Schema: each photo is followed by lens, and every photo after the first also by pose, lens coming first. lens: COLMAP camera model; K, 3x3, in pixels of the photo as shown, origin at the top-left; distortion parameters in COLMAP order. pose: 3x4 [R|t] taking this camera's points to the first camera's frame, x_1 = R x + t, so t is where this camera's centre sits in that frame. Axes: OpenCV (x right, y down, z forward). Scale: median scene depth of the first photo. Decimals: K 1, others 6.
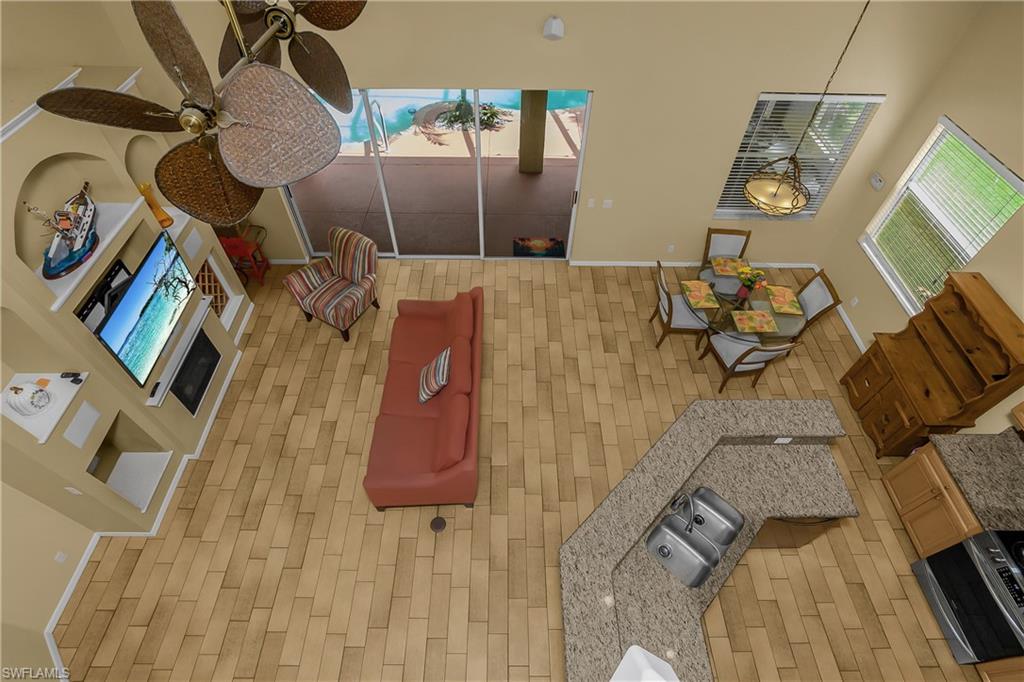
lens RADIAL K [[510.1, 0, 514.1], [0, 510.1, 339.7], [0, 0, 1]] dist [-0.022490, 0.002345]
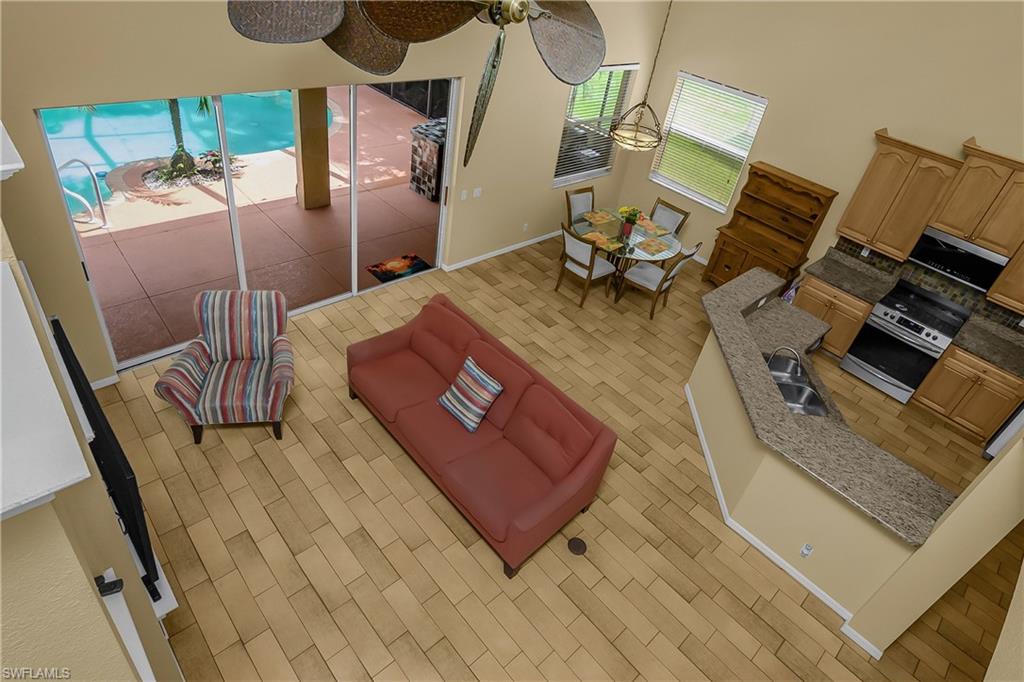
lens RADIAL K [[586.2, 0, 501.3], [0, 586.2, 302.7], [0, 0, 1]] dist [-0.017437, -0.000434]
pose [[0.731390, -0.300409, 0.612228, -0.545082], [0.429441, 0.900277, -0.071277, 0.022509], [-0.529763, 0.315048, 0.787462, 0.164658]]
